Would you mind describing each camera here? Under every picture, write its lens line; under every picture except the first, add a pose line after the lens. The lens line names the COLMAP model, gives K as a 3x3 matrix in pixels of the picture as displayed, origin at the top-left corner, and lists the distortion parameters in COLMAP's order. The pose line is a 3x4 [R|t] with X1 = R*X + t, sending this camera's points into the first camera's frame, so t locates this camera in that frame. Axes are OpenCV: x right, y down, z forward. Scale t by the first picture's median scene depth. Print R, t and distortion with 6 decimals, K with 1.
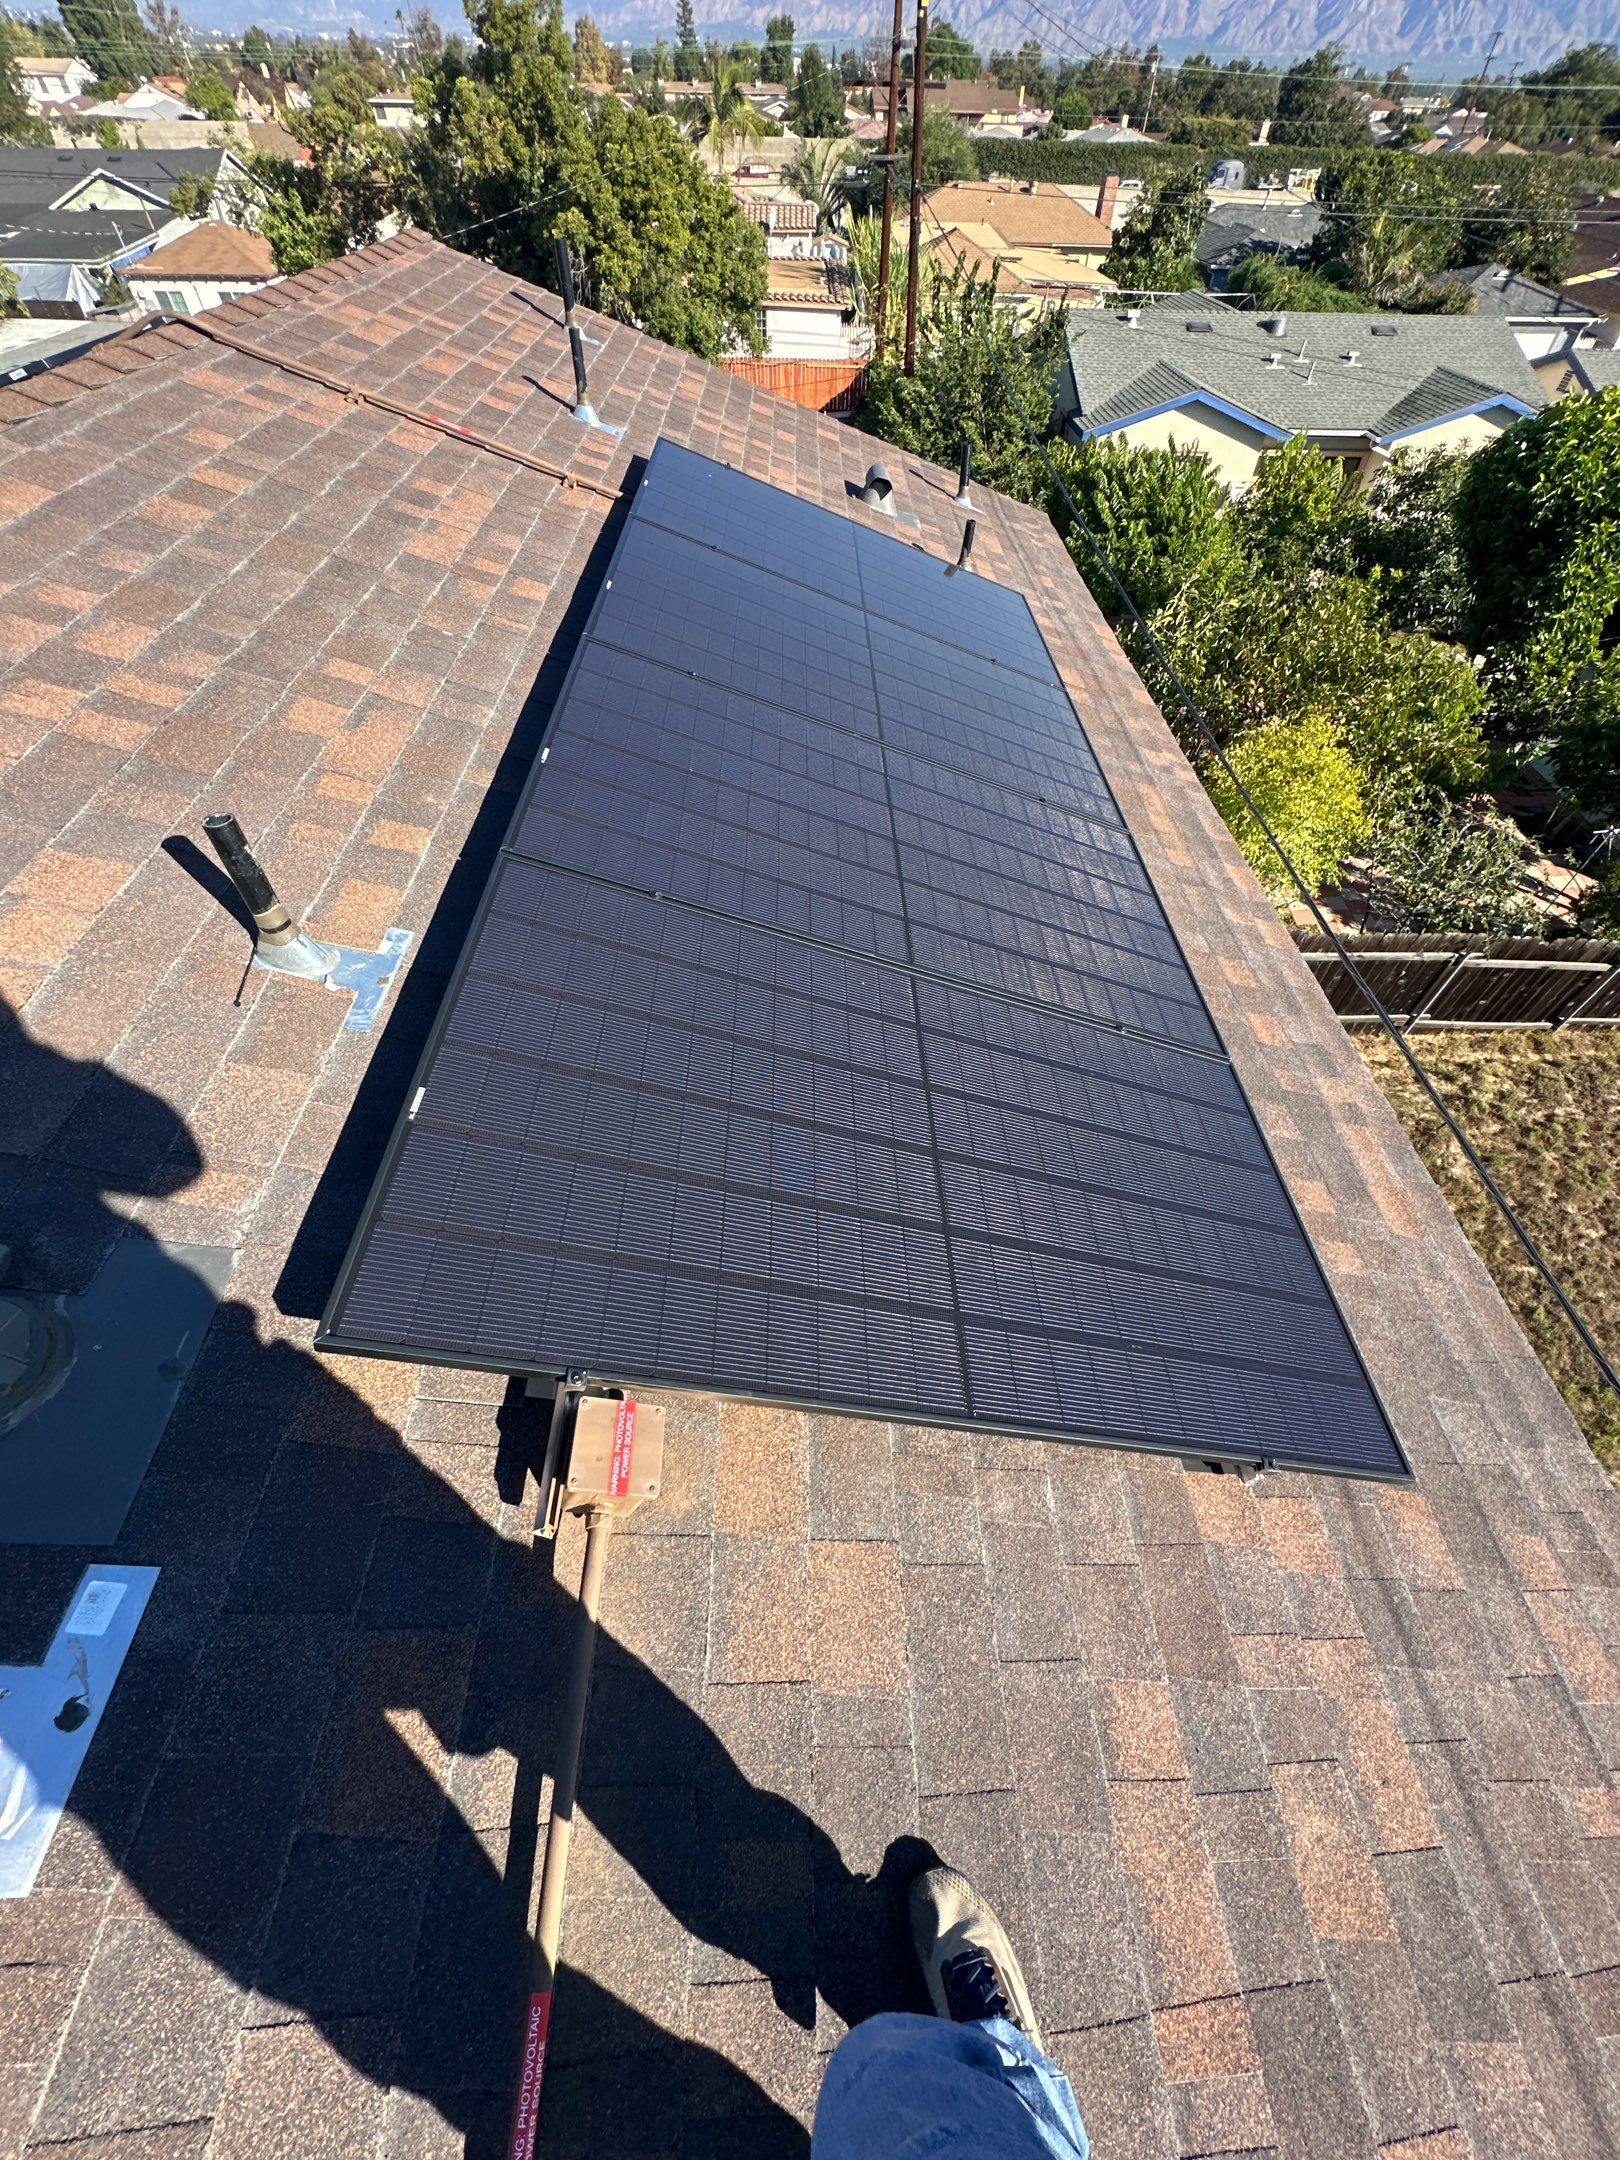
lens RADIAL K [[860.6, 0, 811.7], [0, 860.6, 1083.2], [0, 0, 1]] dist [-0.000234, -0.000433]
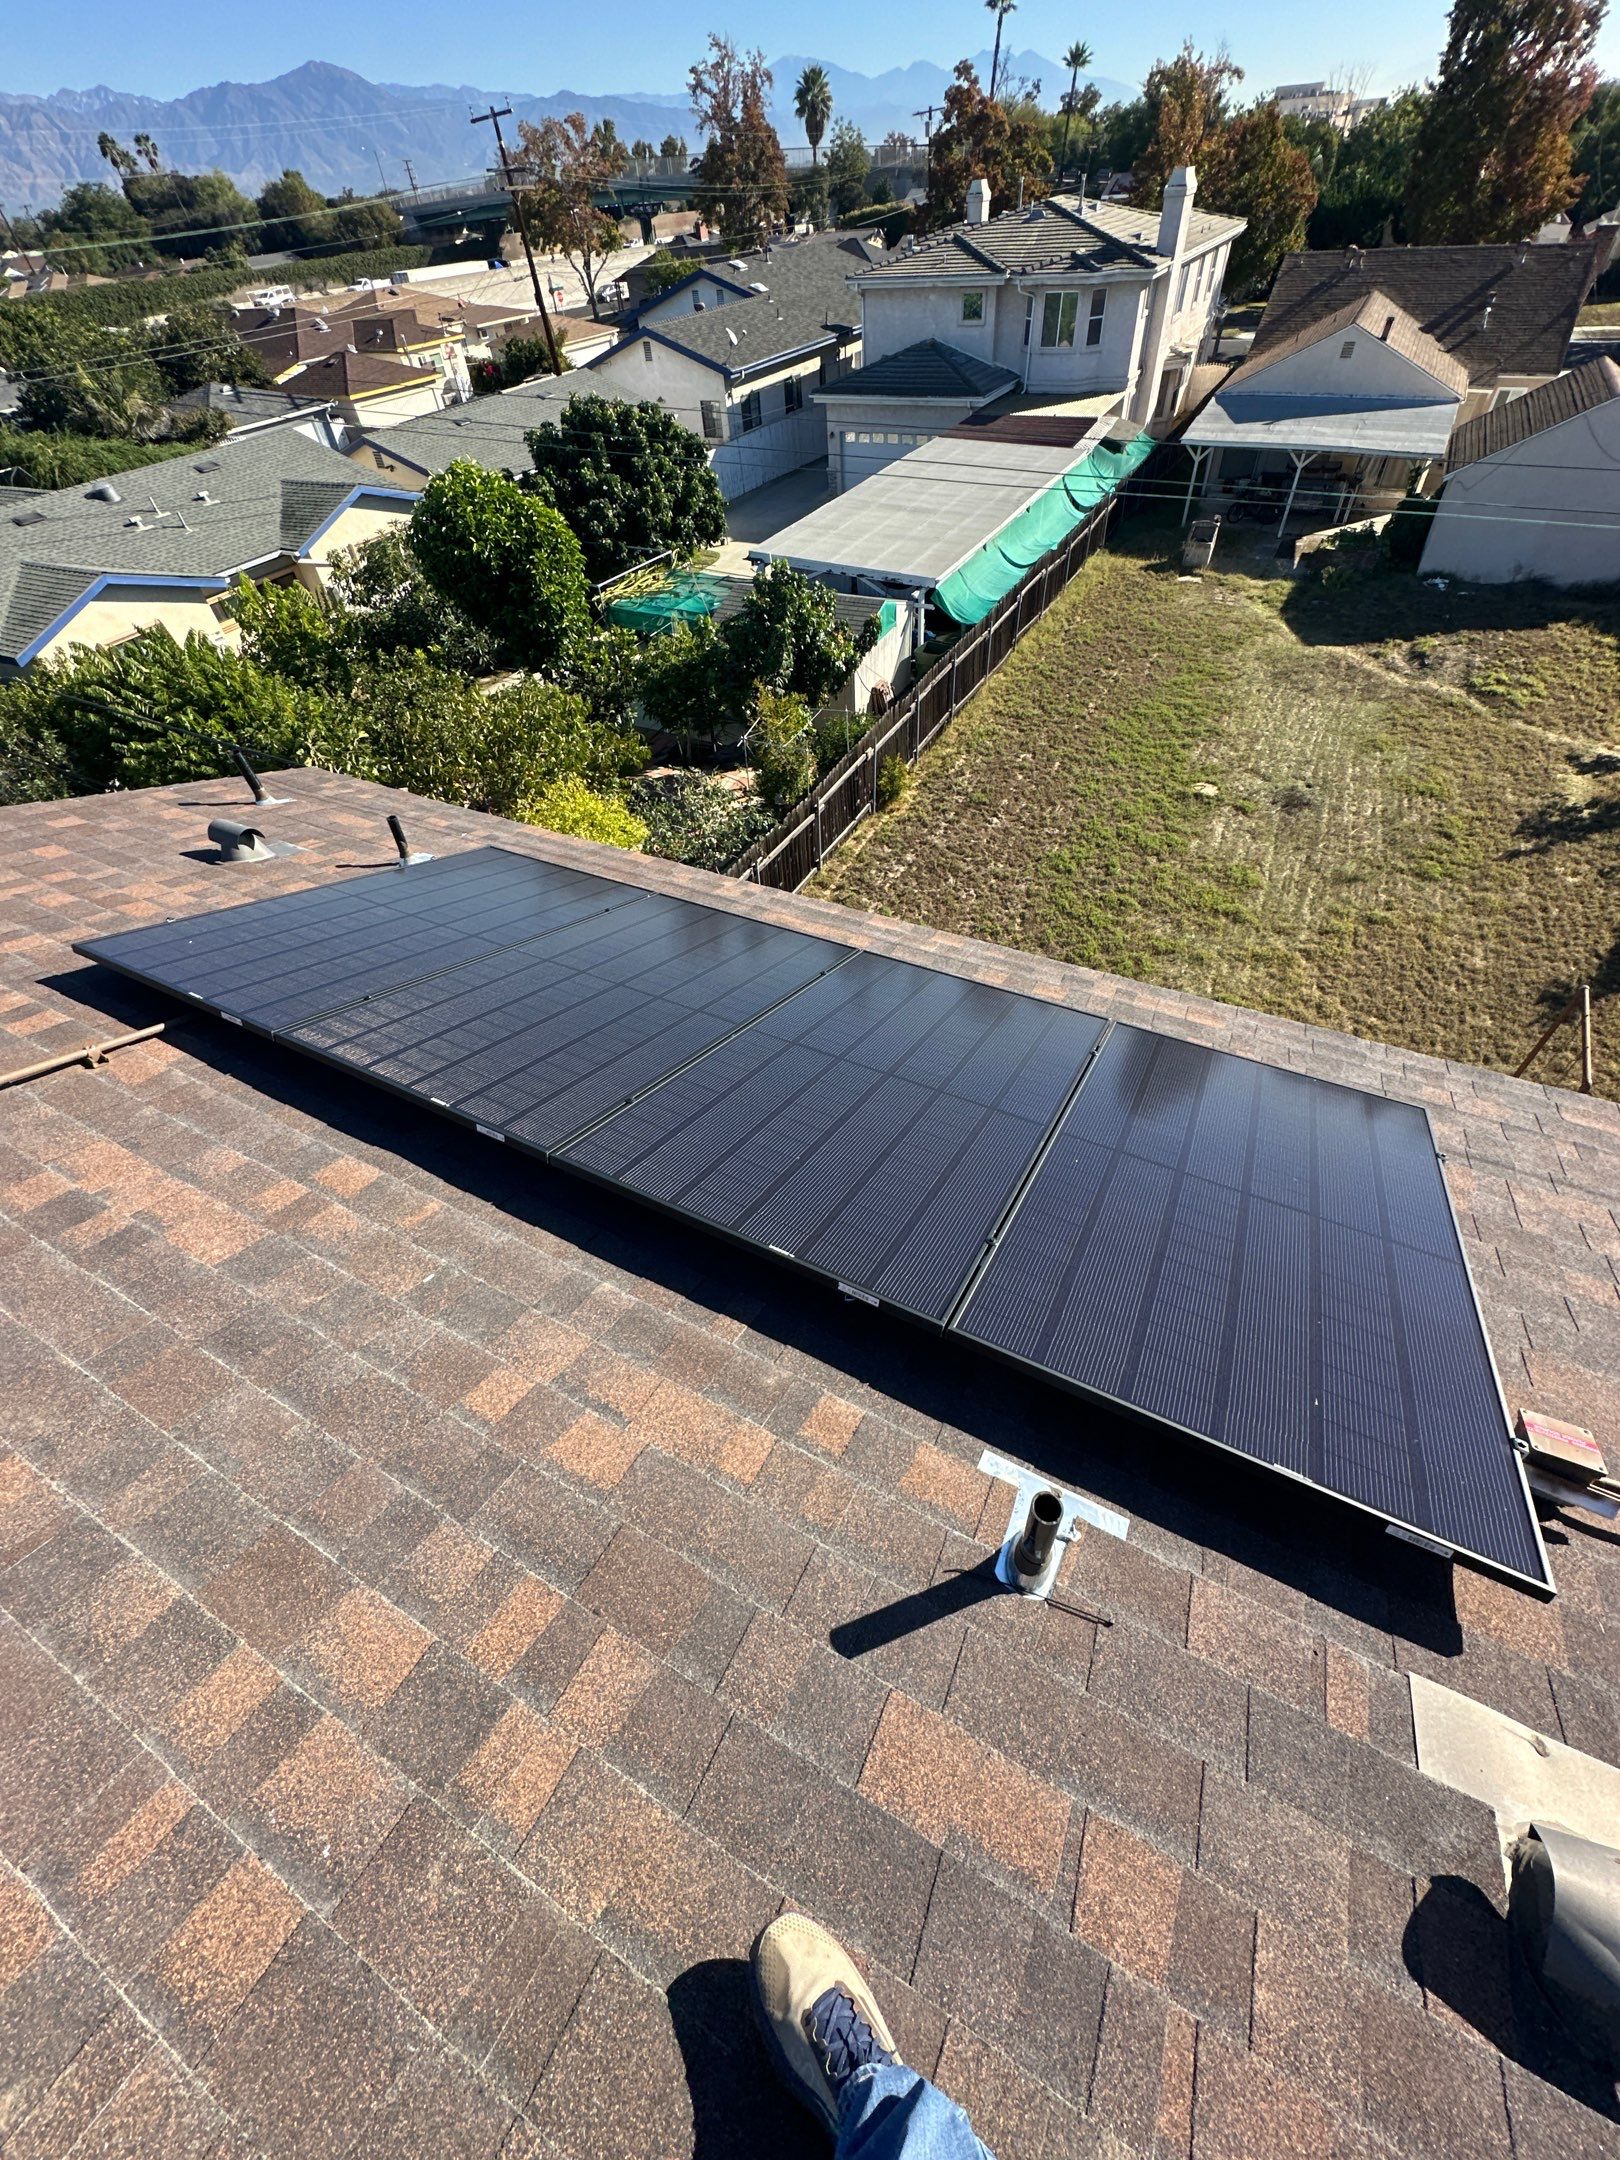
lens RADIAL K [[860.6, 0, 811.7], [0, 860.6, 1083.2], [0, 0, 1]] dist [-0.000234, -0.000433]
pose [[0.483549, -0.672812, 0.559914, -0.126850], [0.709840, 0.675694, 0.198911, -0.122183], [-0.512161, 0.301266, 0.804320, 0.030738]]
